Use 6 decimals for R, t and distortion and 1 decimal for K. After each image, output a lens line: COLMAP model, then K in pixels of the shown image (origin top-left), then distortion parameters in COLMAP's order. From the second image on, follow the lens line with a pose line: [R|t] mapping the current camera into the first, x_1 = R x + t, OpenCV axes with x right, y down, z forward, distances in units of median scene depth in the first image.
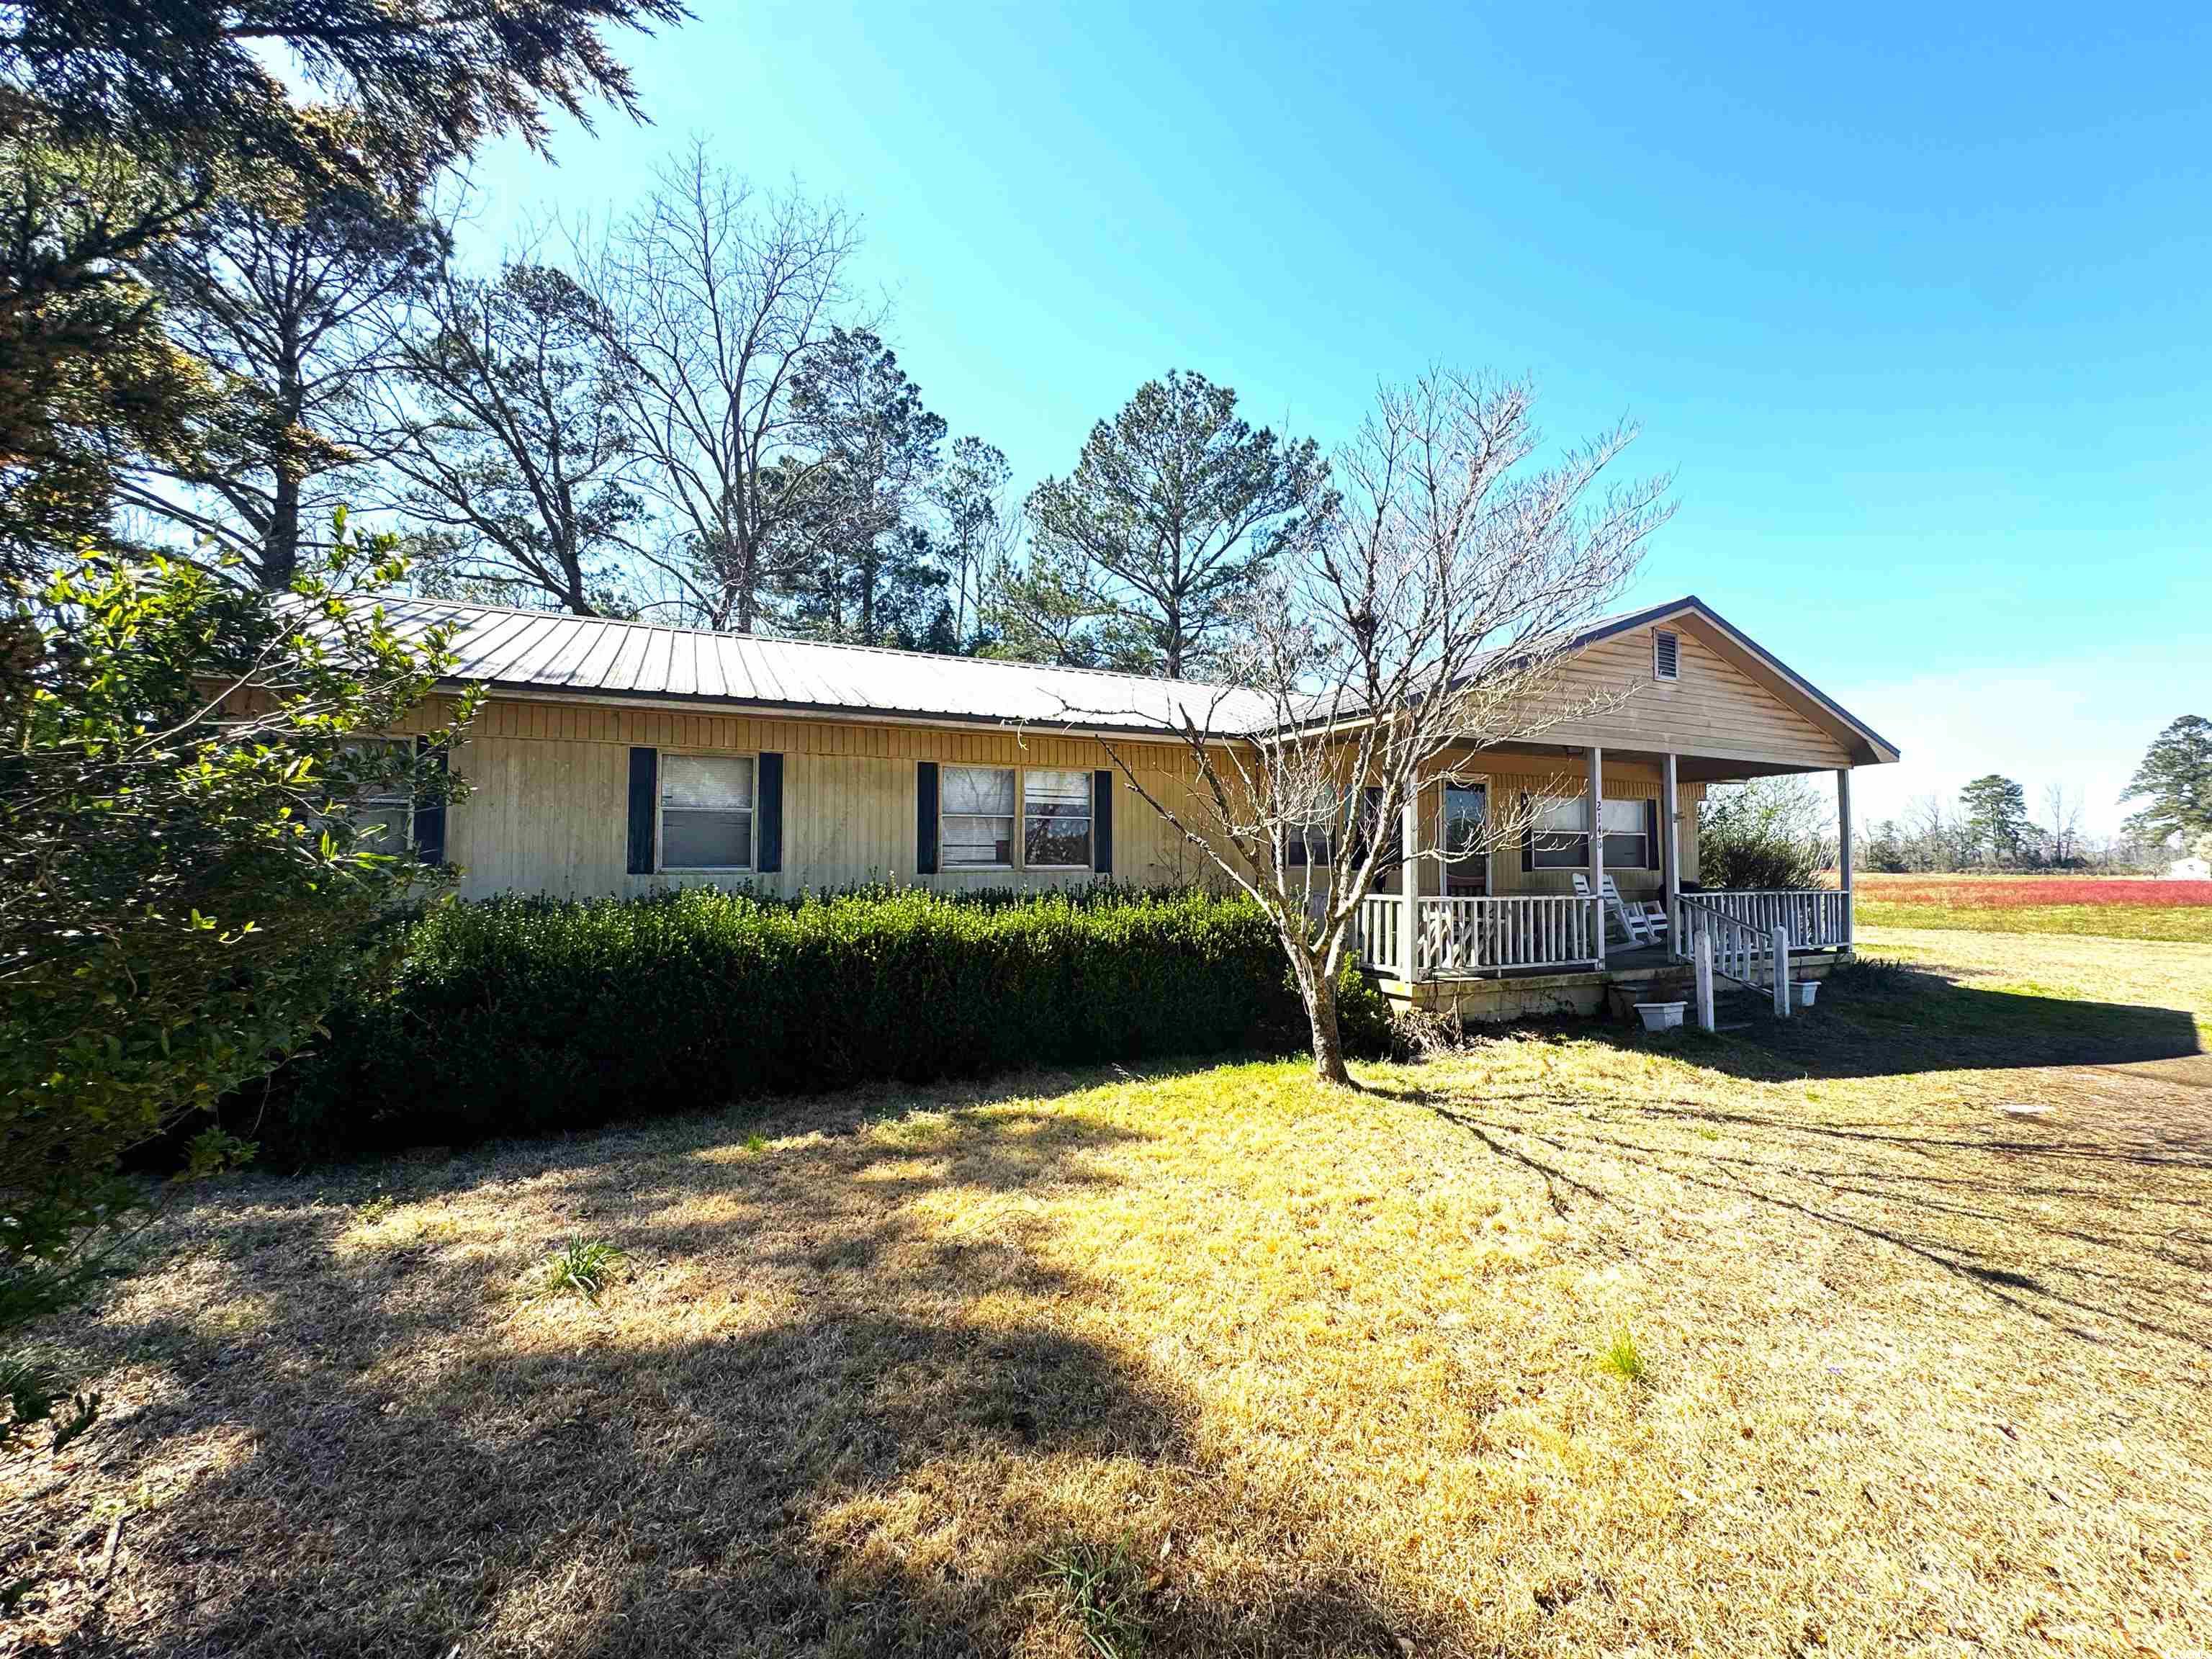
lens RADIAL K [[889.2, 0, 1103.9], [0, 889.2, 821.3], [0, 0, 1]] dist [-0.002487, 0.000016]
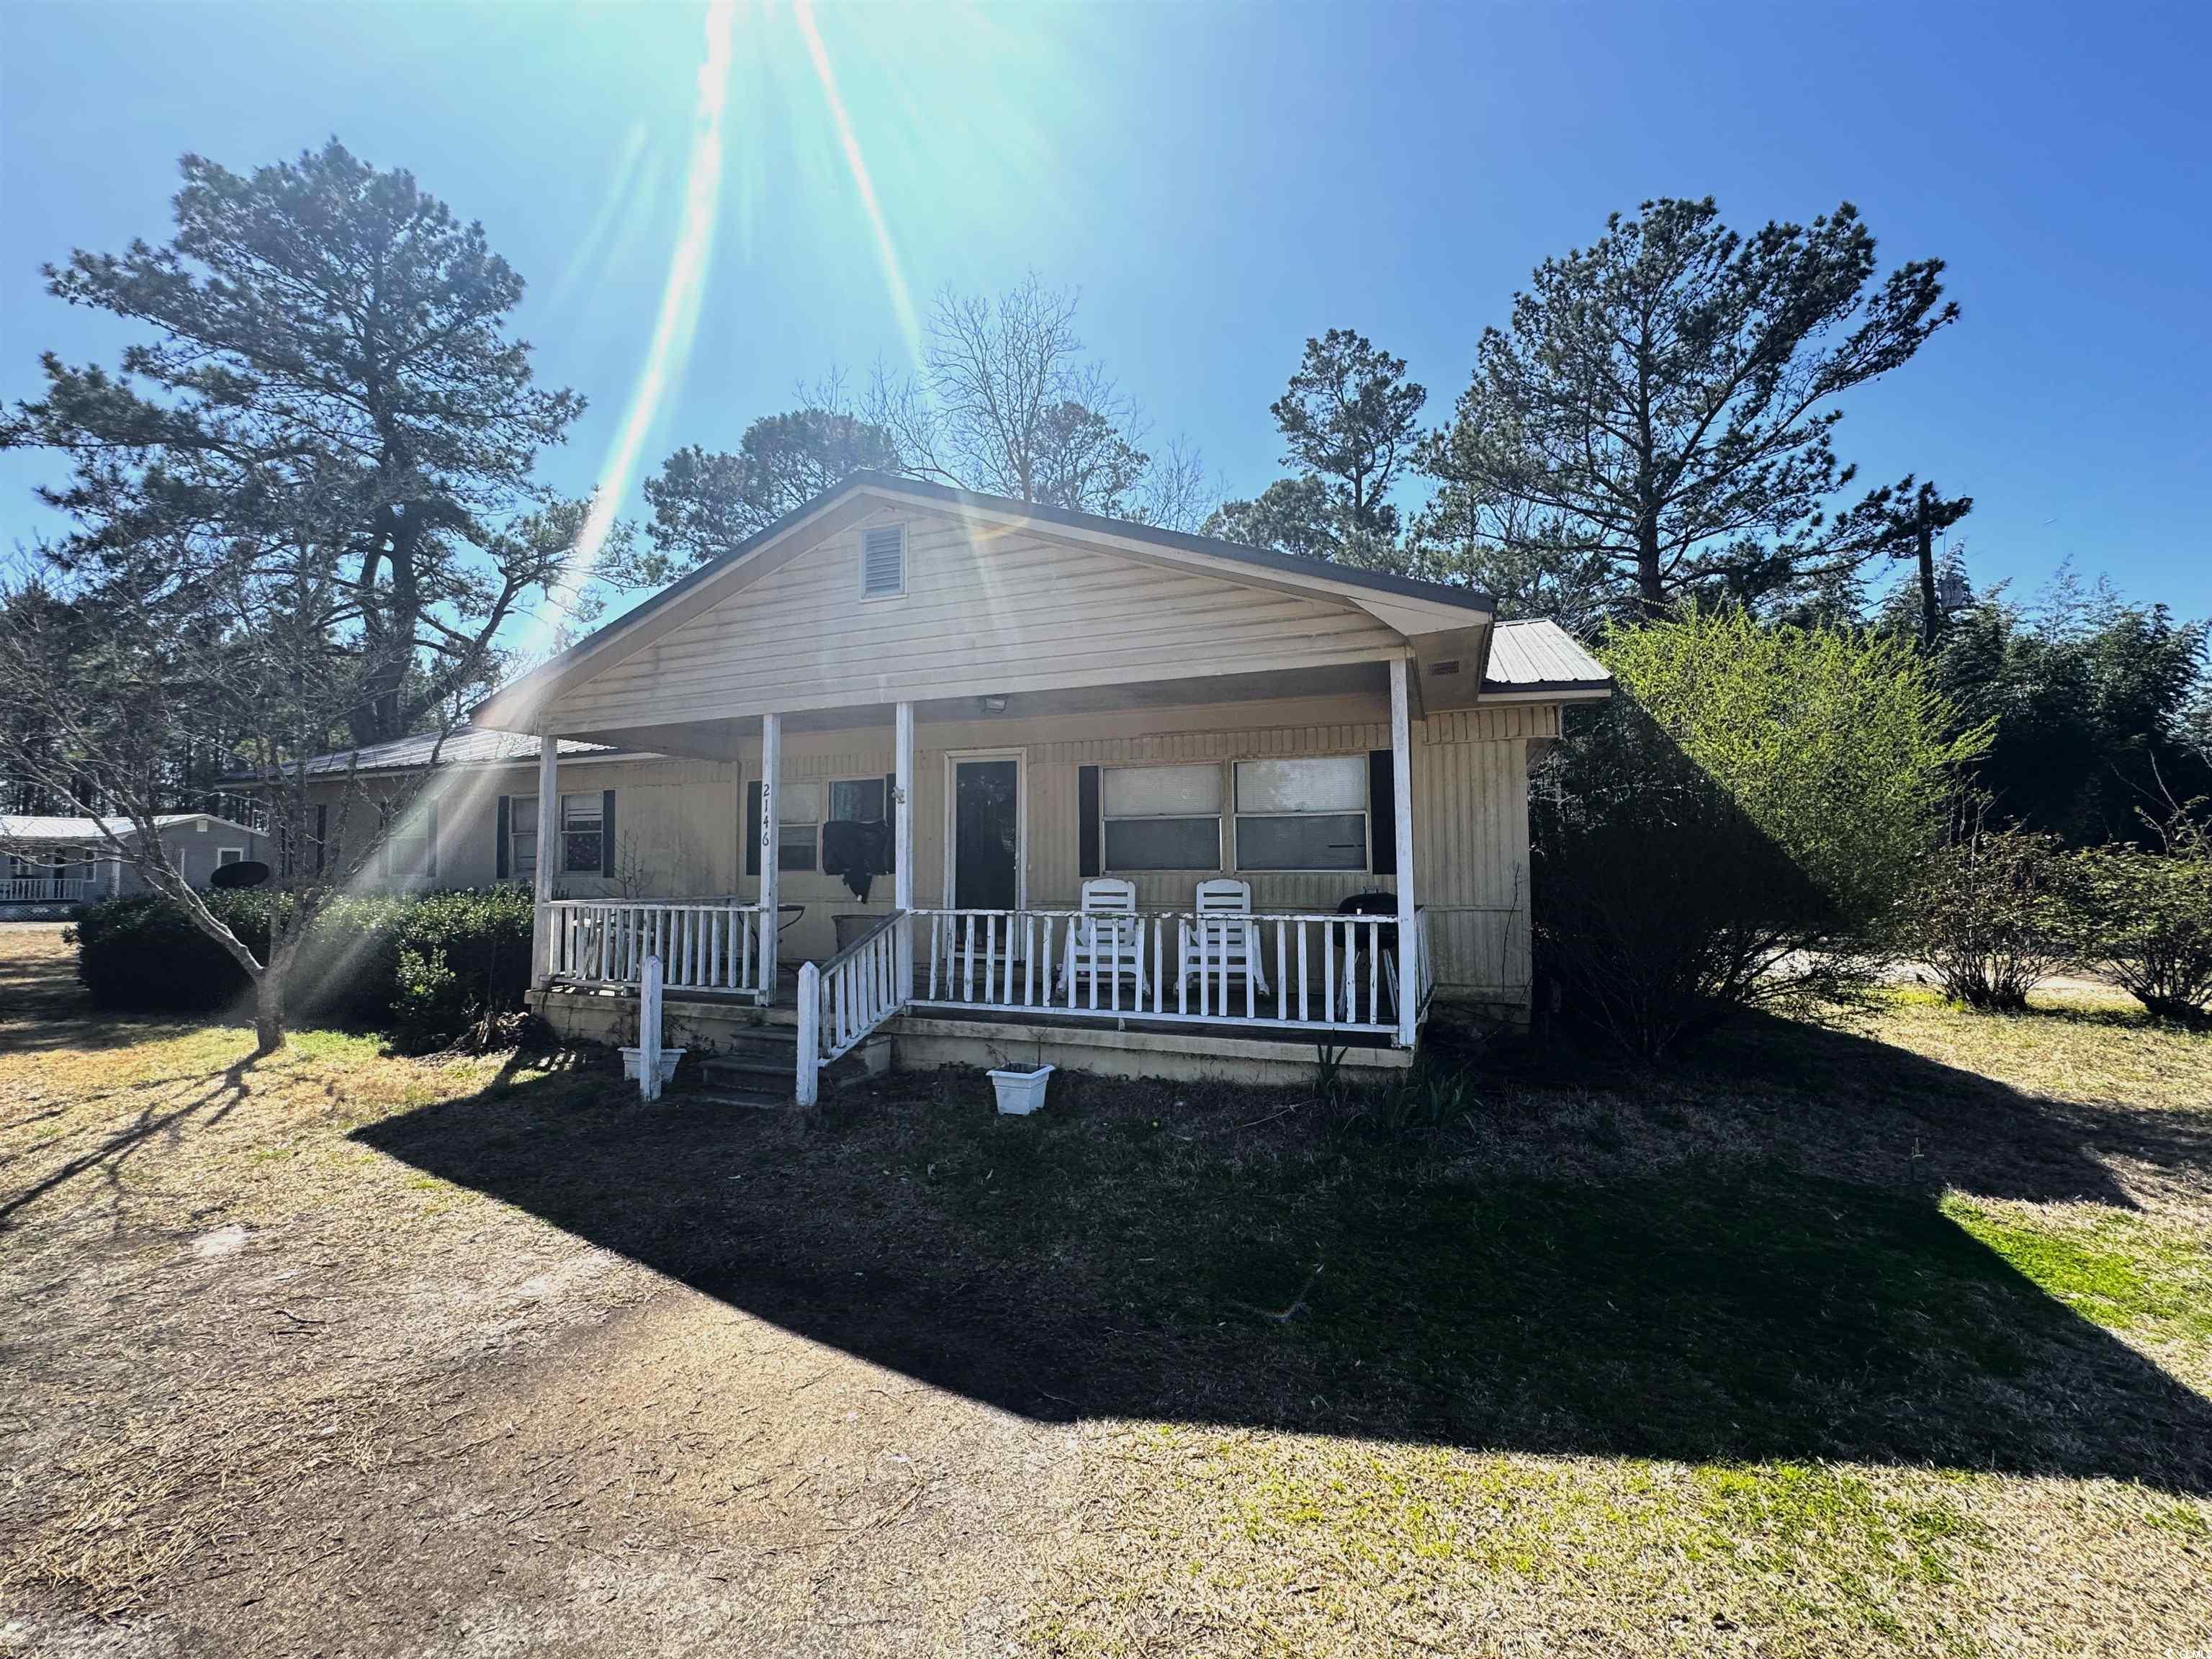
lens RADIAL K [[889.2, 0, 1107.6], [0, 889.2, 823.8], [0, 0, 1]] dist [-0.002043, -0.000773]
pose [[0.688609, -0.045986, -0.723673, 0.309544], [0.041487, 0.998851, -0.023996, 0.010202], [0.723945, -0.013499, 0.689726, 0.164222]]
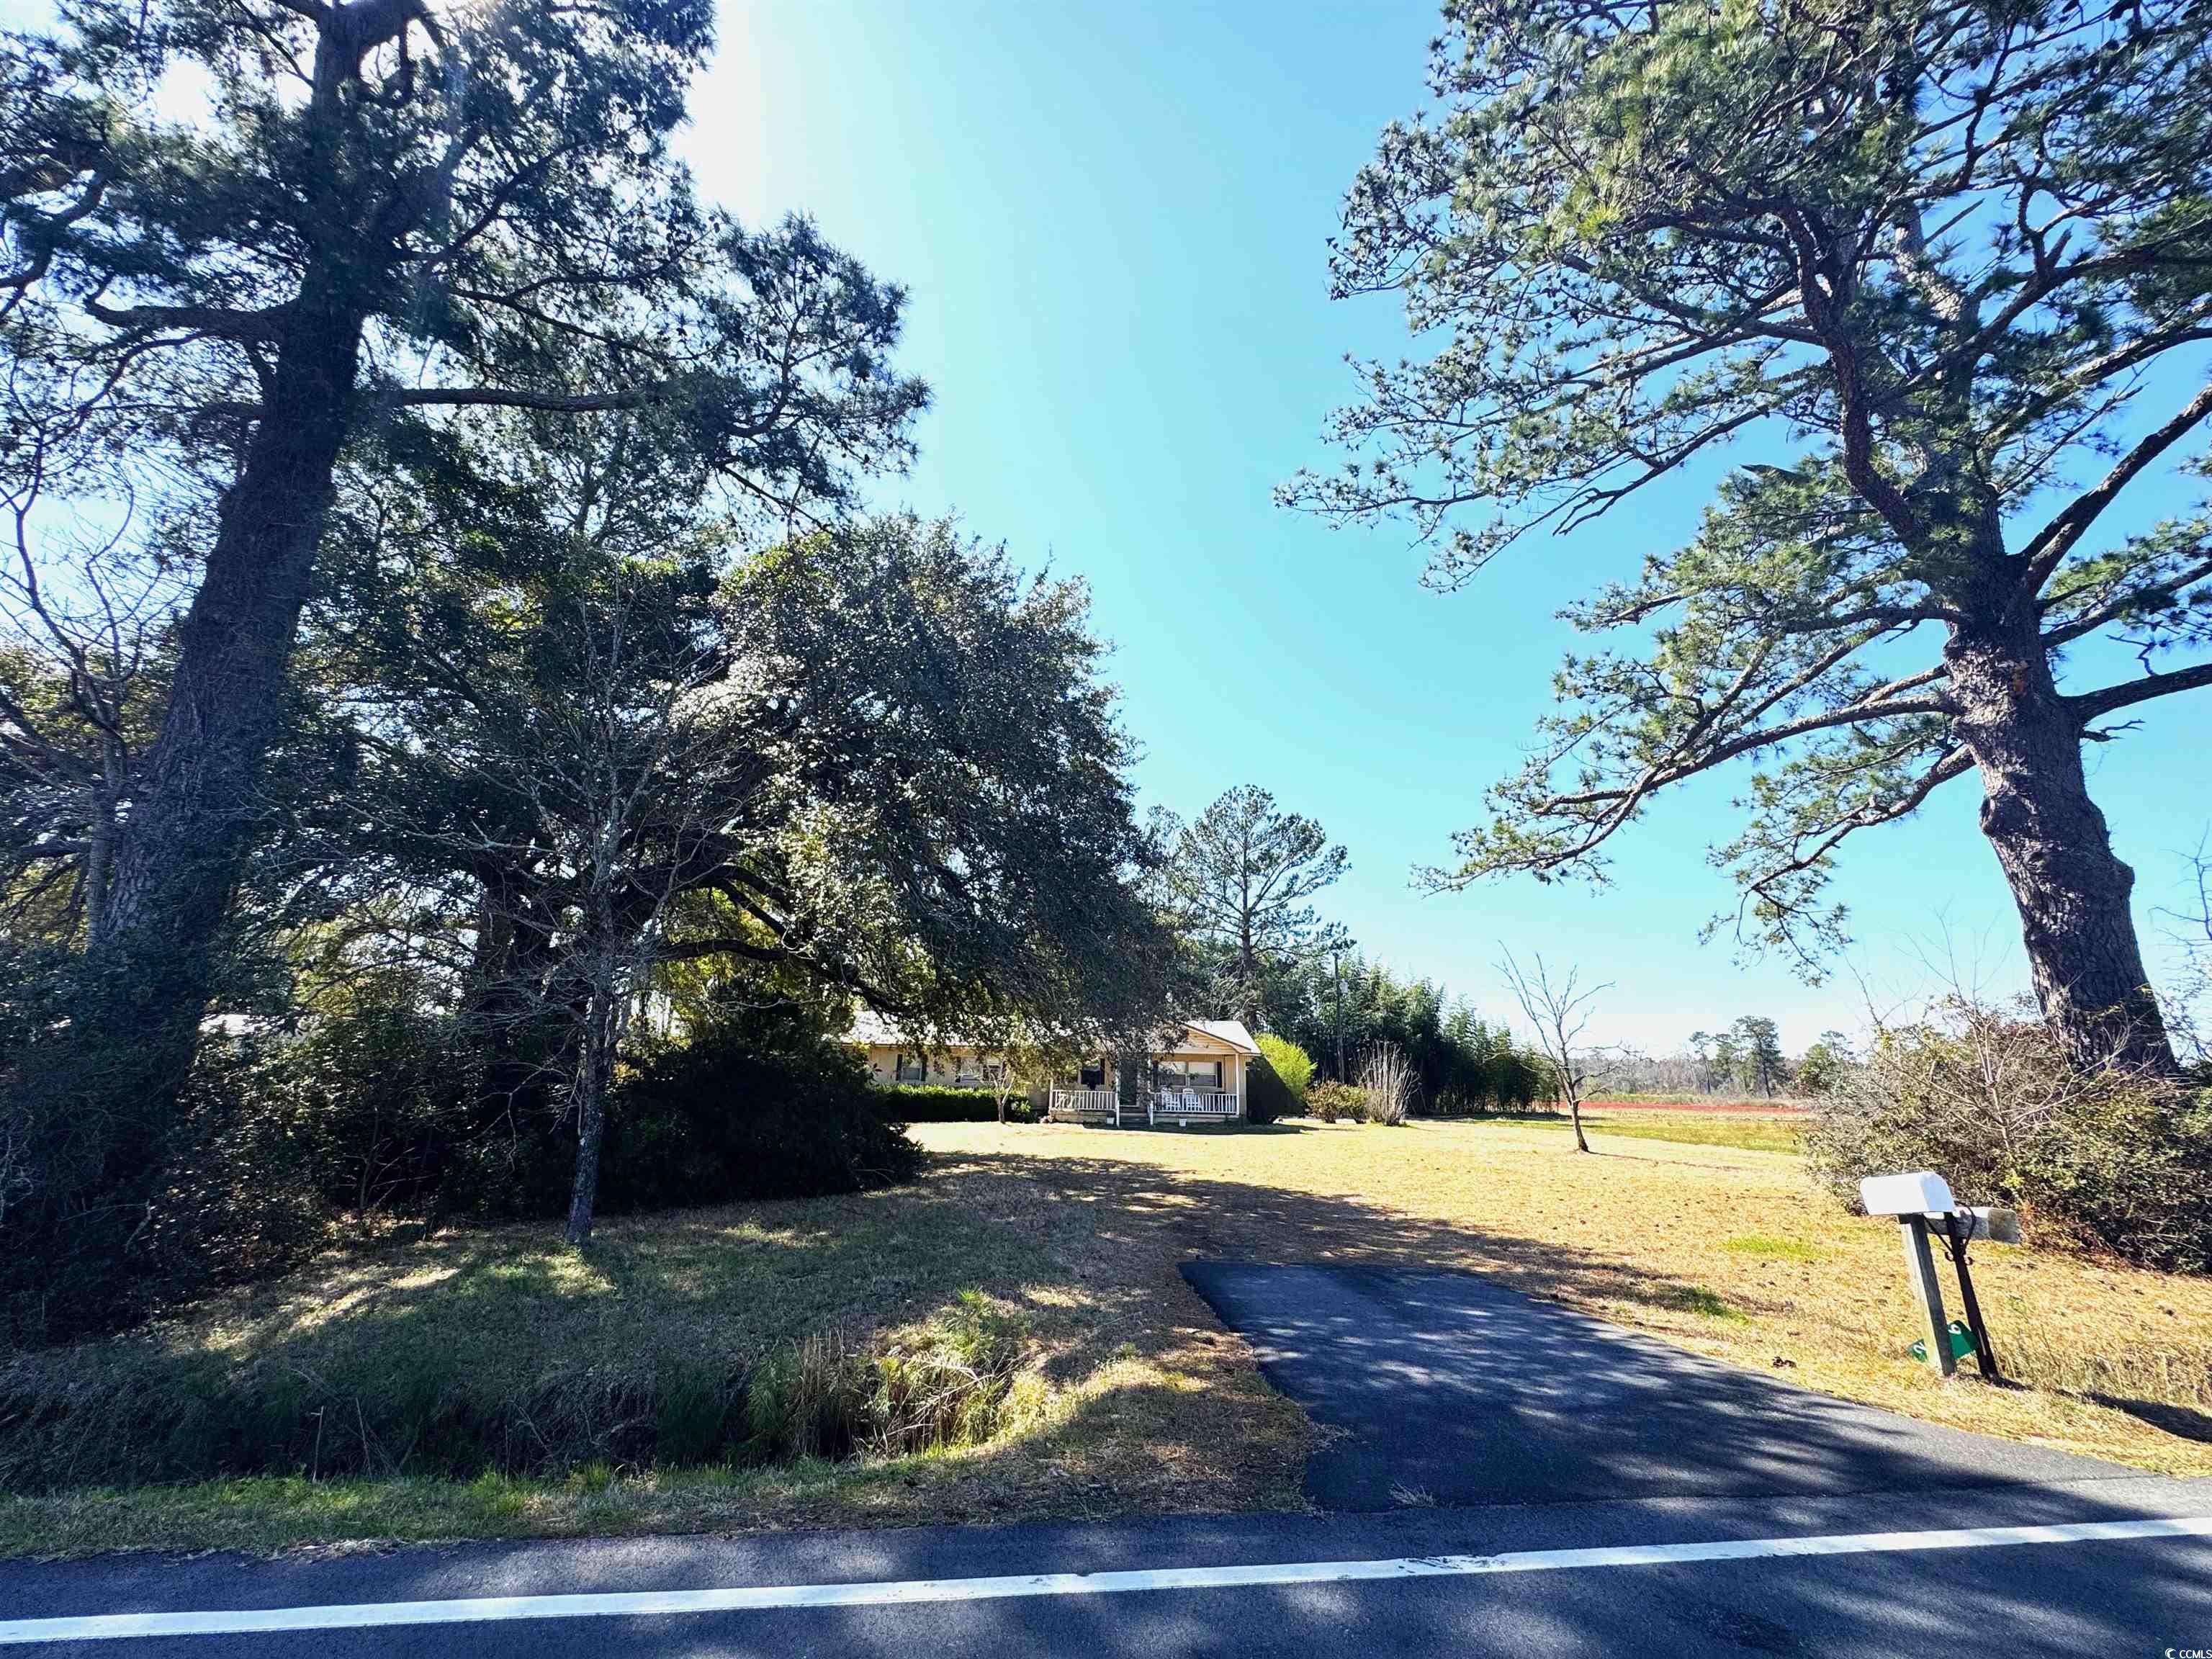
lens RADIAL K [[889.2, 0, 1107.6], [0, 889.2, 823.8], [0, 0, 1]] dist [-0.002043, -0.000773]
pose [[0.928650, -0.089241, -0.360063, 0.468338], [-0.000077, 0.970586, -0.240756, -0.026319], [0.370957, 0.223606, 0.901327, -0.629759]]
